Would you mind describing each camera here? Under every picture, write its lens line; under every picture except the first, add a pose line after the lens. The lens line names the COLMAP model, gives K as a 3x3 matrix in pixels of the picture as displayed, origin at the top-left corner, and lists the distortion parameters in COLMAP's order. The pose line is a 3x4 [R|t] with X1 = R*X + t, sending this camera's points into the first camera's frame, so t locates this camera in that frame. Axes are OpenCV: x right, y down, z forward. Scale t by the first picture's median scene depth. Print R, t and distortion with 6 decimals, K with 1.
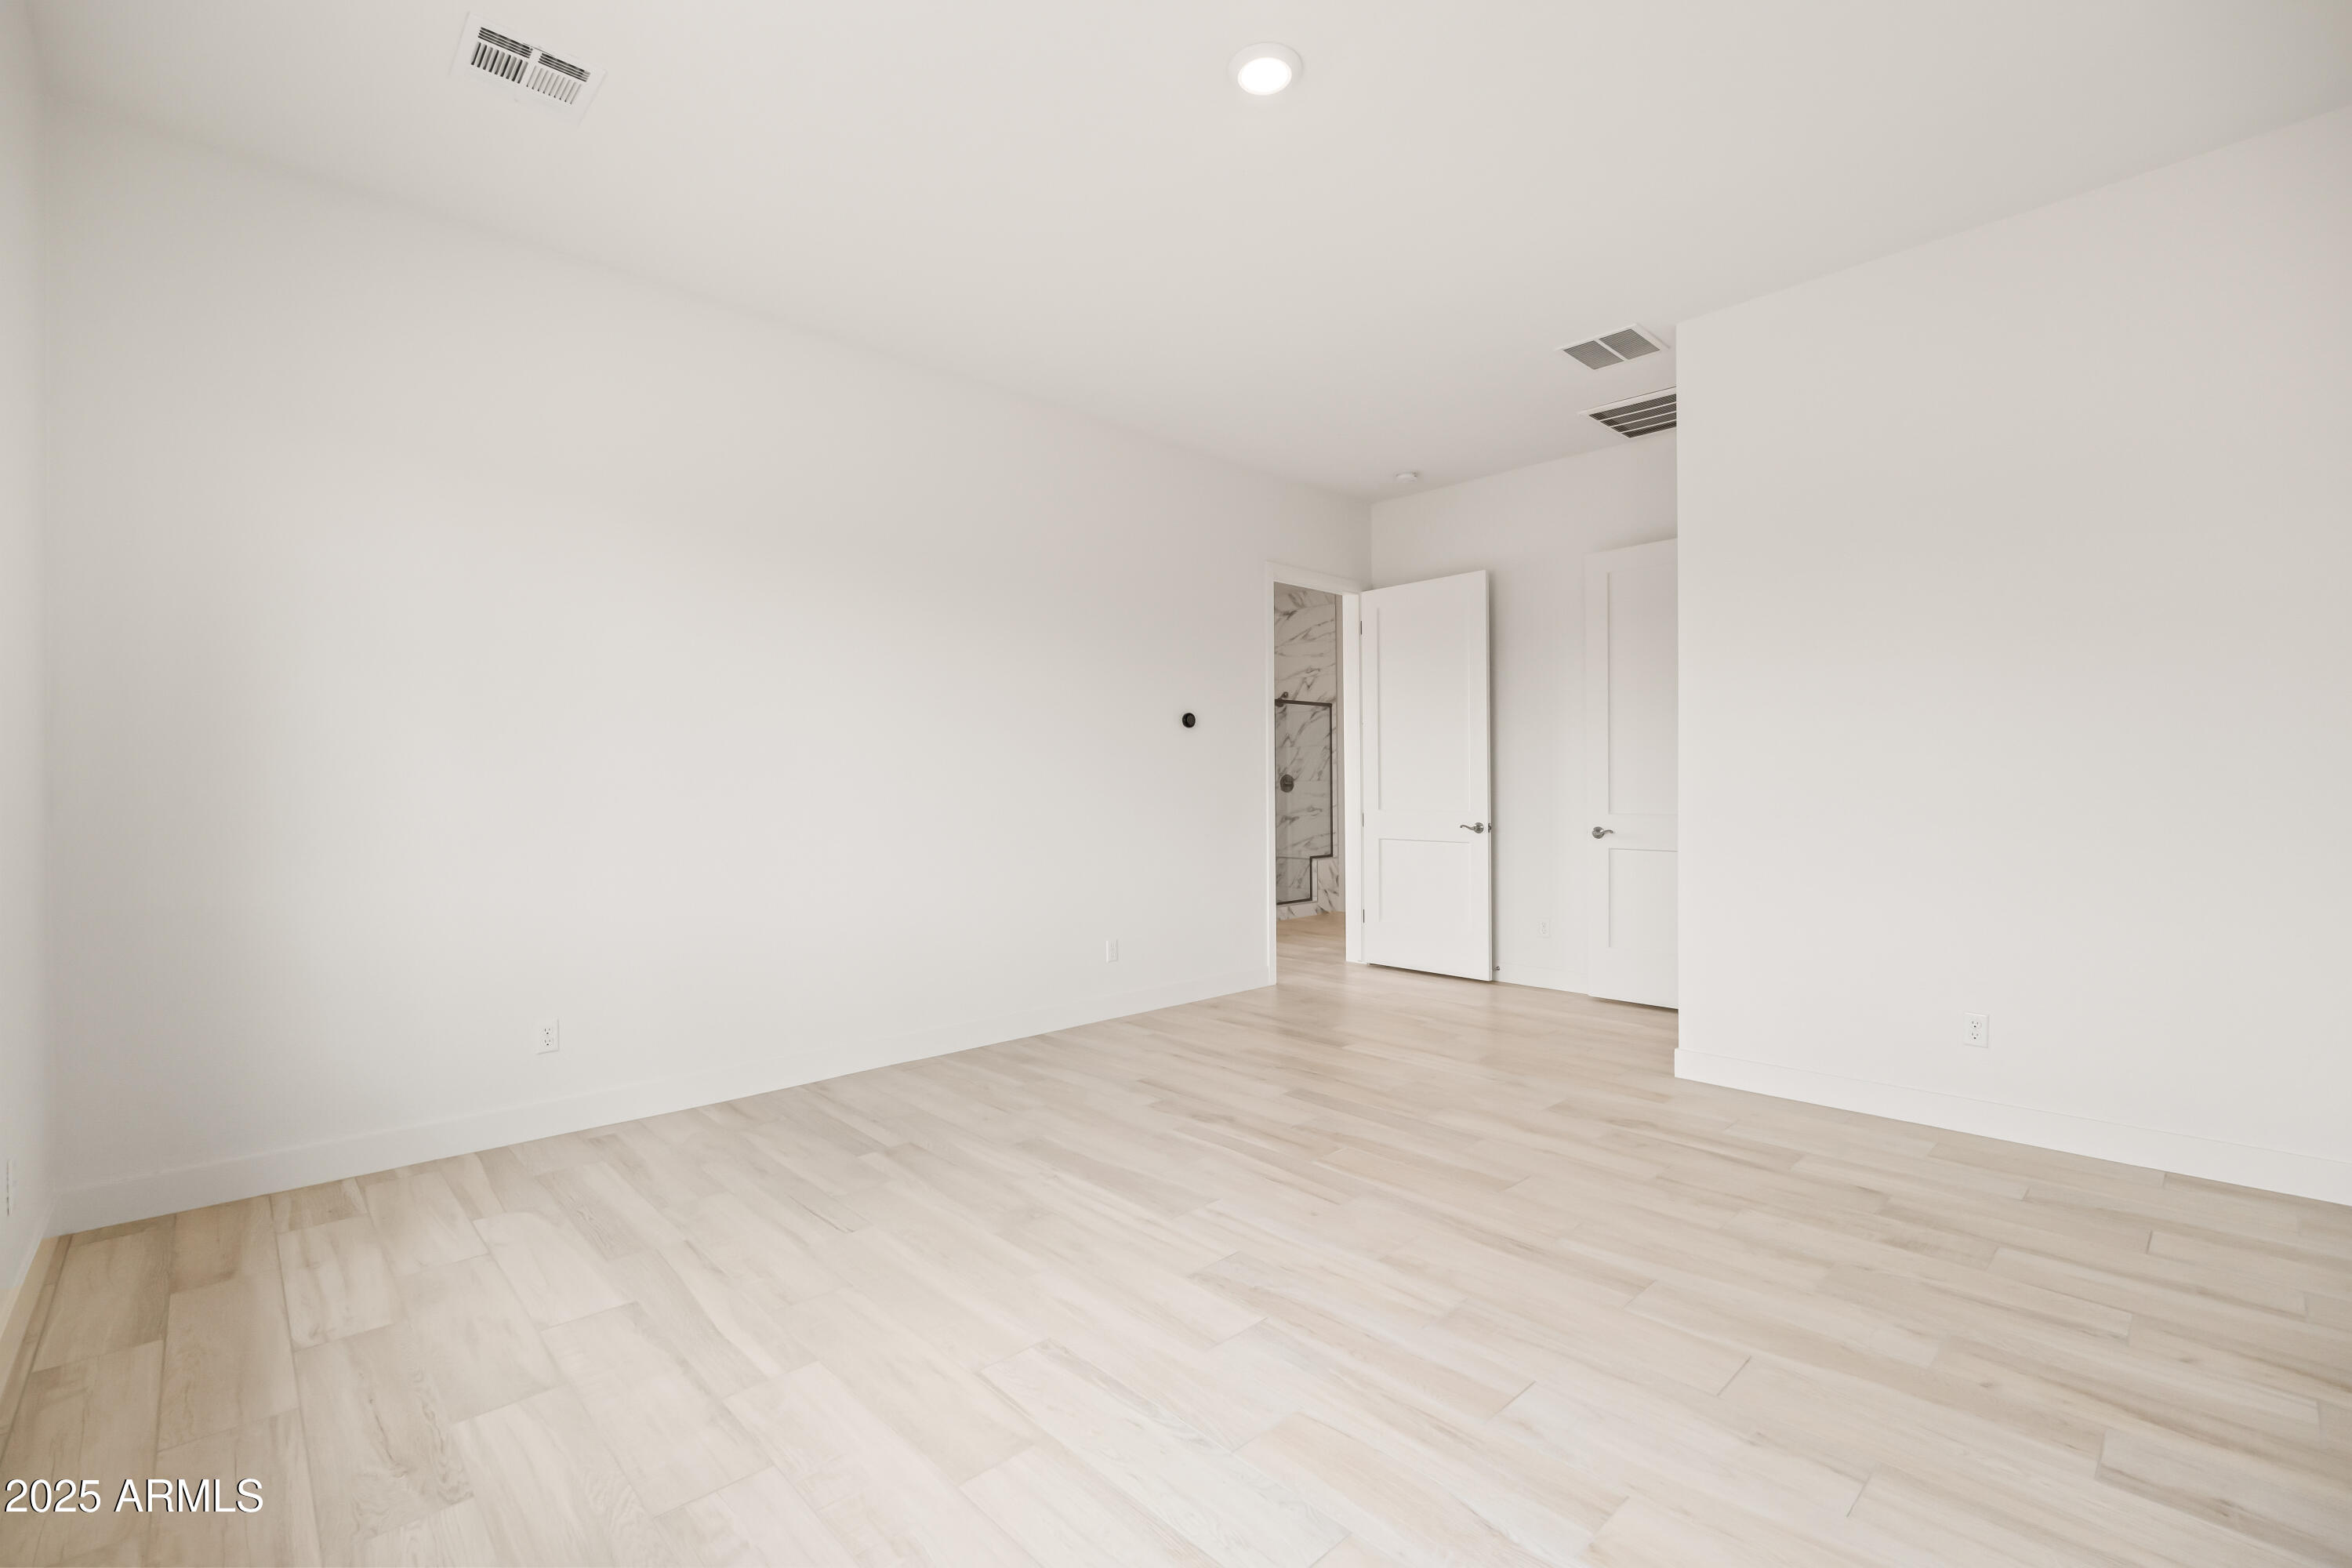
lens RADIAL K [[1027.5, 0, 1173.0], [0, 1027.5, 791.9], [0, 0, 1]] dist [0.000040, 0.000111]
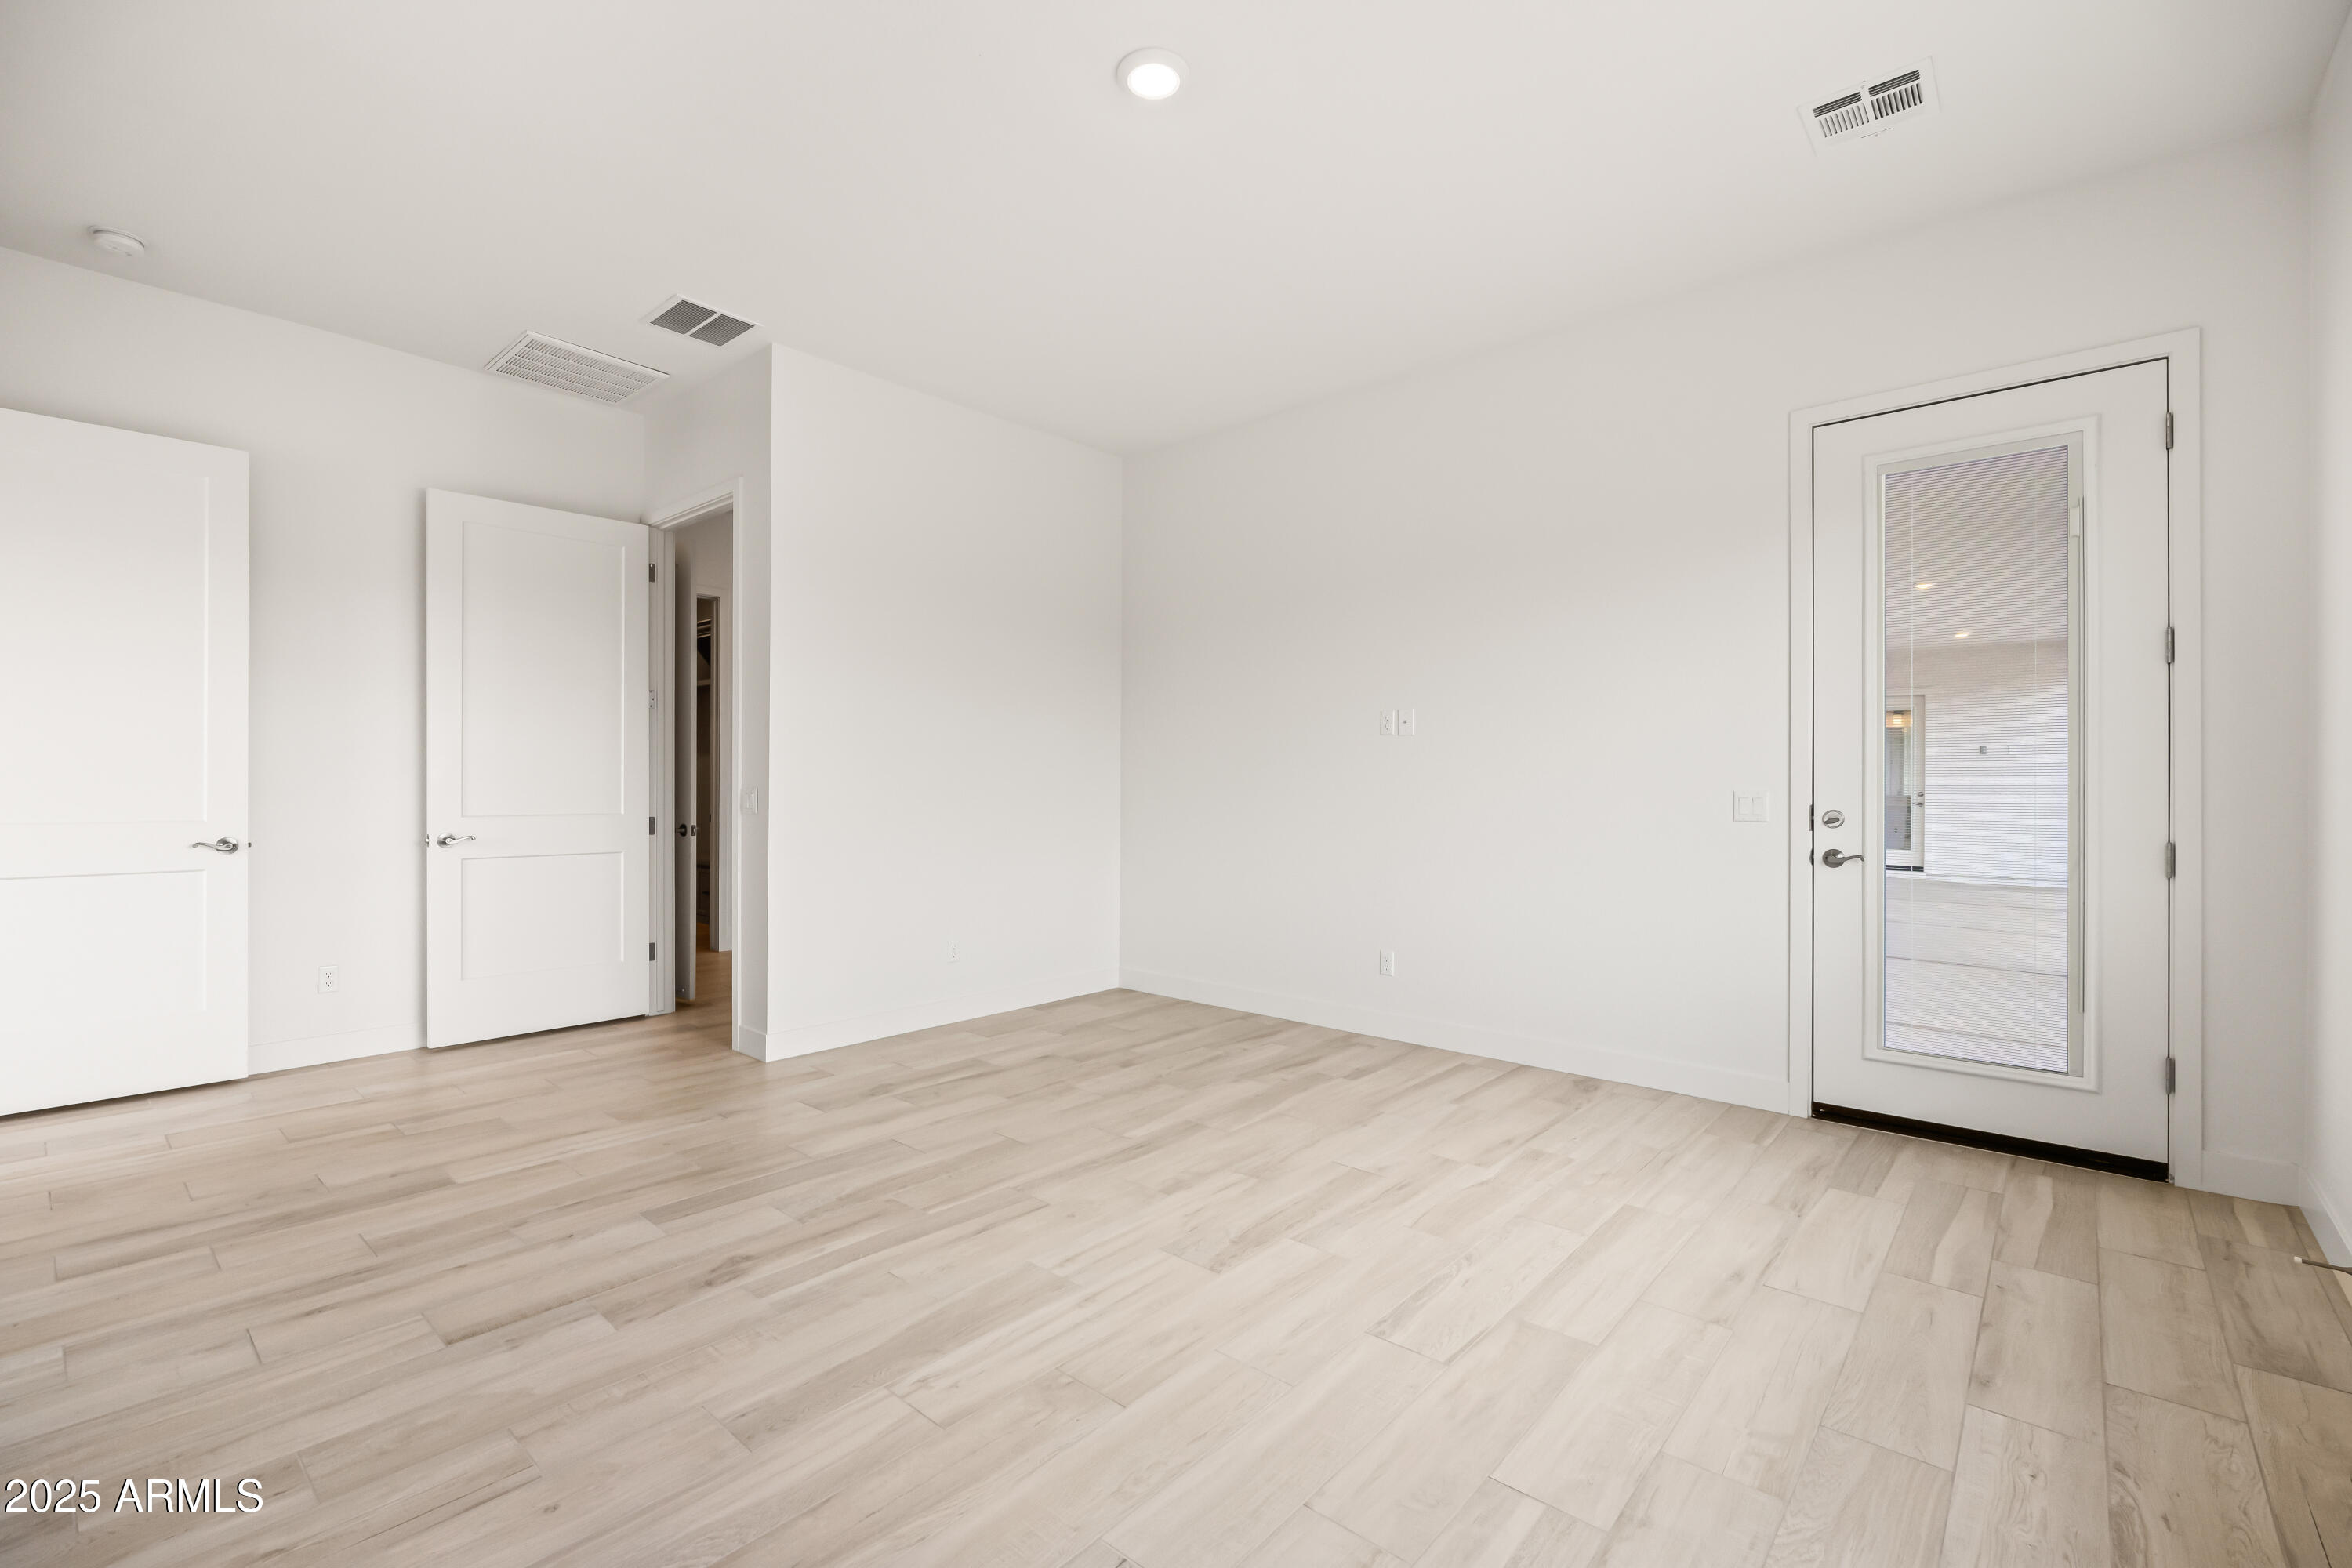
lens RADIAL K [[1027.5, 0, 1173.0], [0, 1027.5, 791.9], [0, 0, 1]] dist [0.000040, 0.000111]
pose [[-0.099109, -0.001232, 0.995076, -0.767280], [0.000128, 0.999999, 0.001251, 0.001825], [-0.995077, 0.000251, -0.099109, 0.898344]]
